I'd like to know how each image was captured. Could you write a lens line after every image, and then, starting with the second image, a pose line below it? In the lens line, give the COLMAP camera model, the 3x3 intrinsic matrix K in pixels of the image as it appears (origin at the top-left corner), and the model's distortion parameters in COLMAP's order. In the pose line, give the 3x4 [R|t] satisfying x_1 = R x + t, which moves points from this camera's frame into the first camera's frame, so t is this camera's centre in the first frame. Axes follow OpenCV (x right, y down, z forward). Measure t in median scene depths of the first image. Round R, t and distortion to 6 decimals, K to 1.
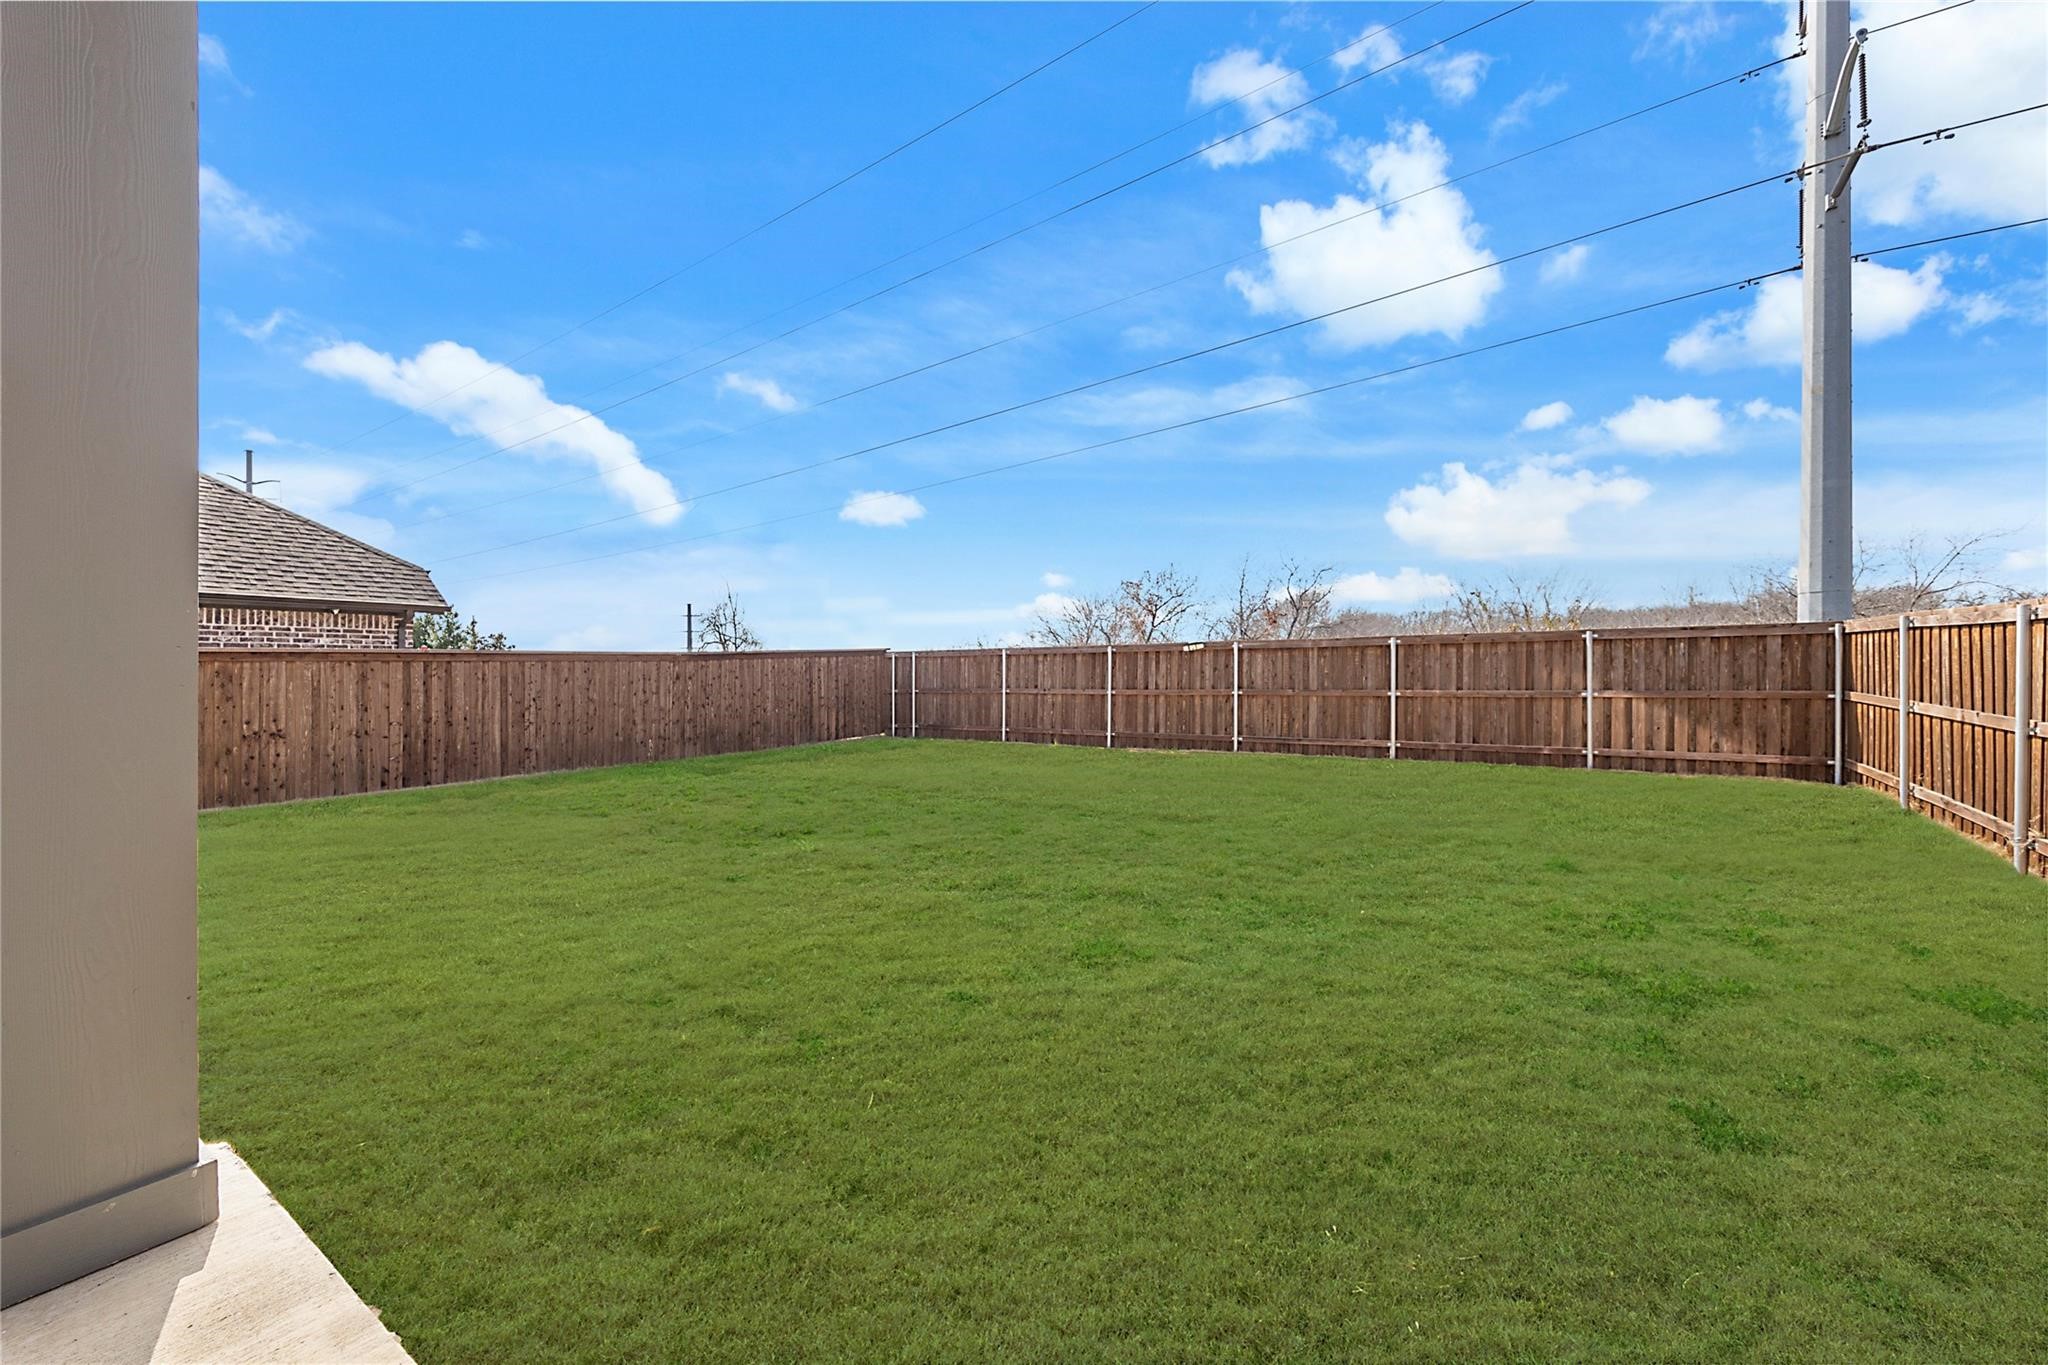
lens RADIAL K [[823.6, 0, 1044.1], [0, 823.6, 684.7], [0, 0, 1]] dist [-0.004288, 0.000333]
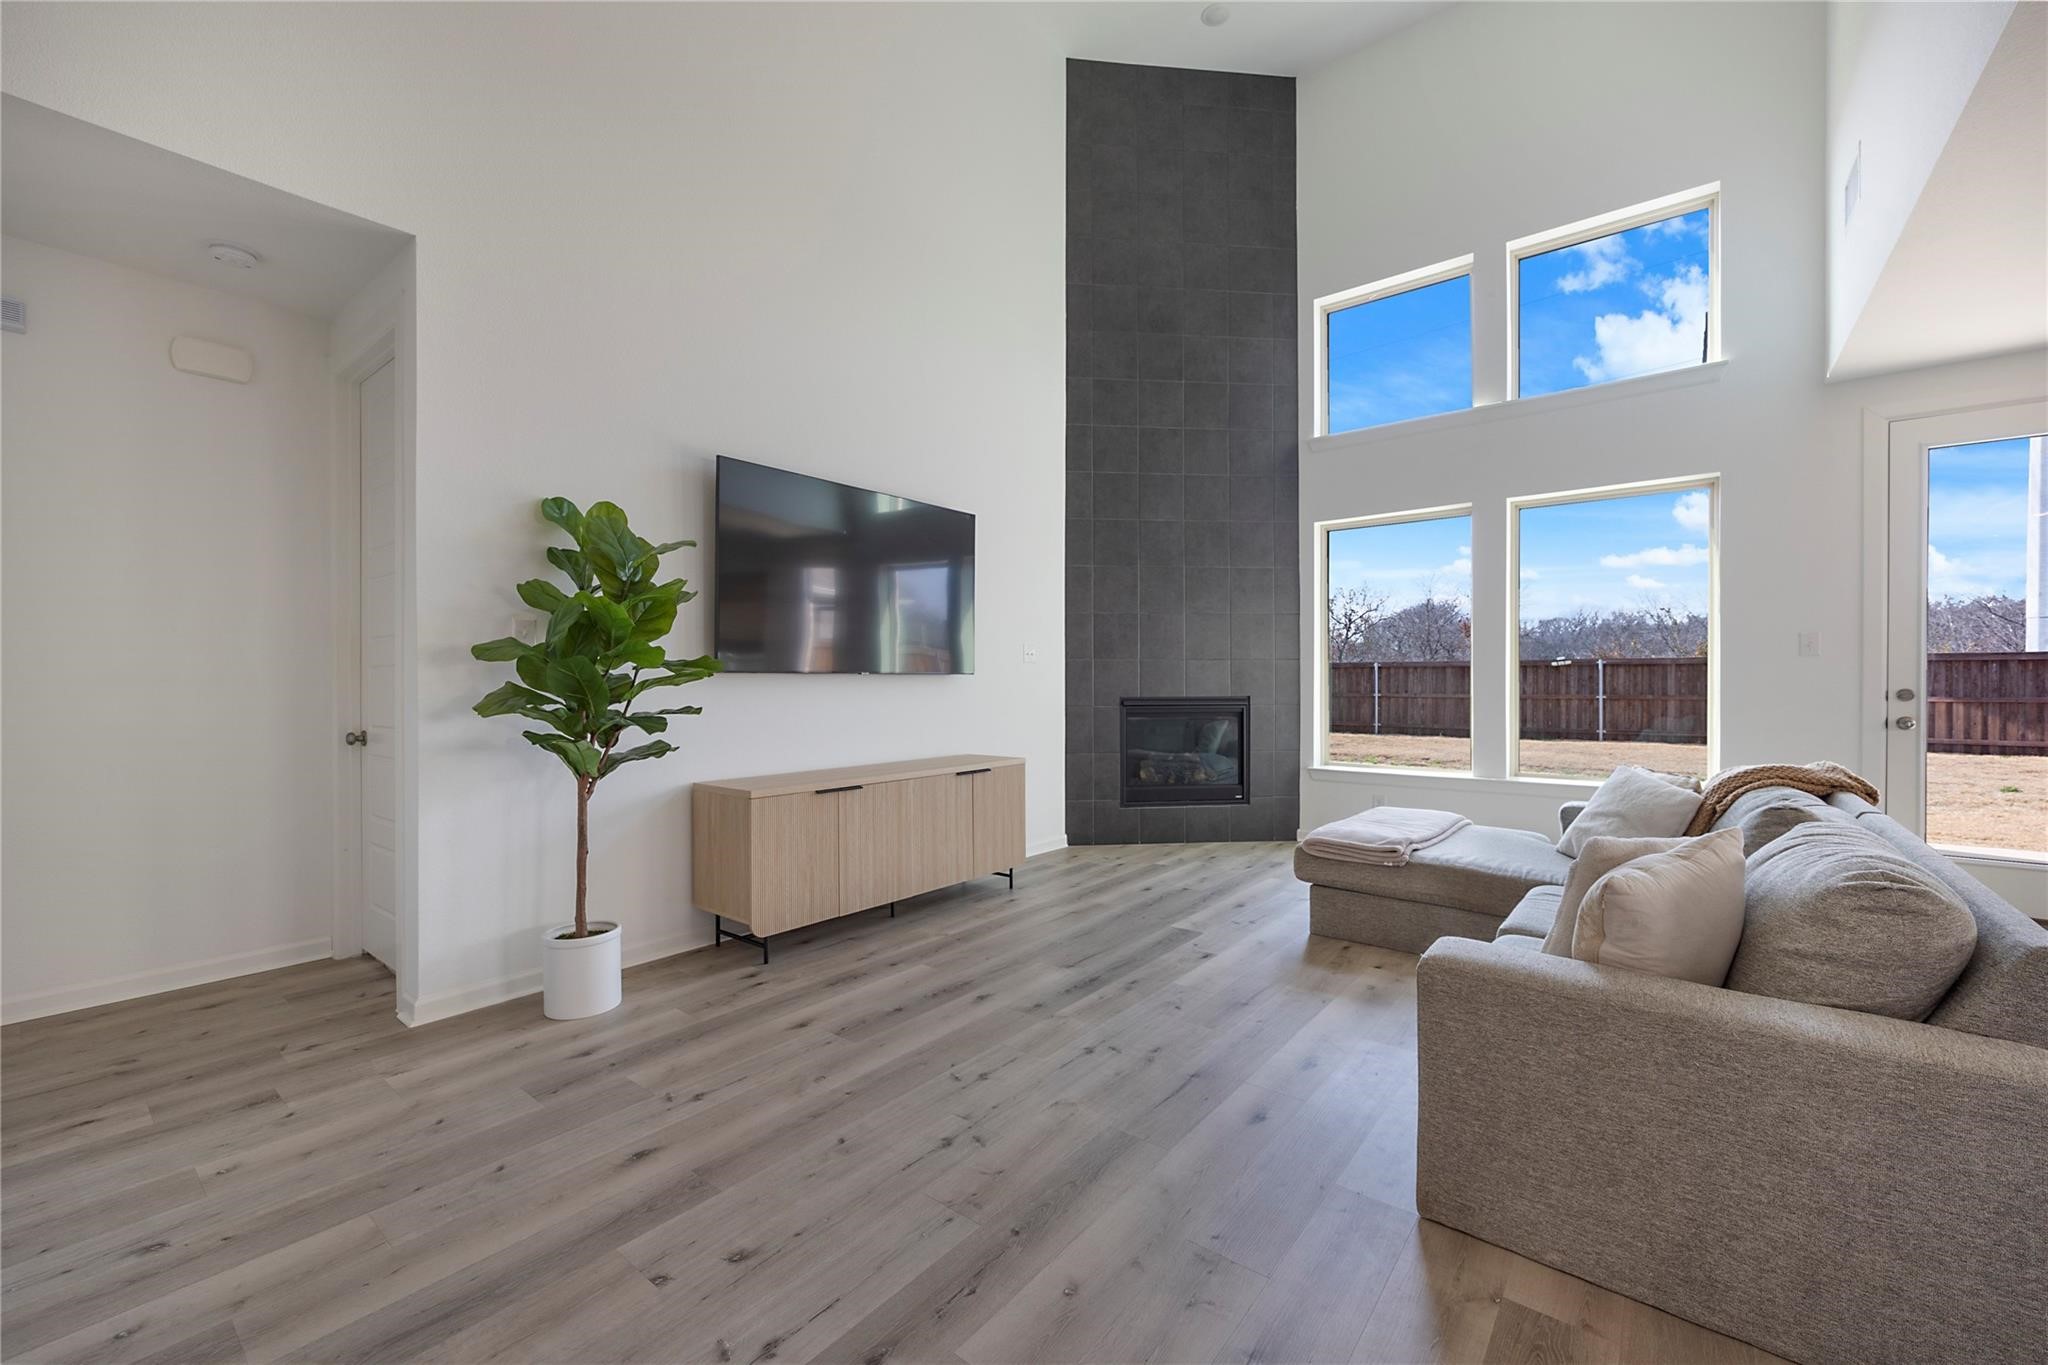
lens RADIAL K [[823.6, 0, 1021.1], [0, 823.6, 676.2], [0, 0, 1]] dist [-0.004288, 0.000333]
pose [[0.997942, 0.003193, -0.064039, -0.725627], [-0.004132, 0.999886, -0.014535, -0.001339], [0.063985, 0.014770, 0.997842, -0.468538]]
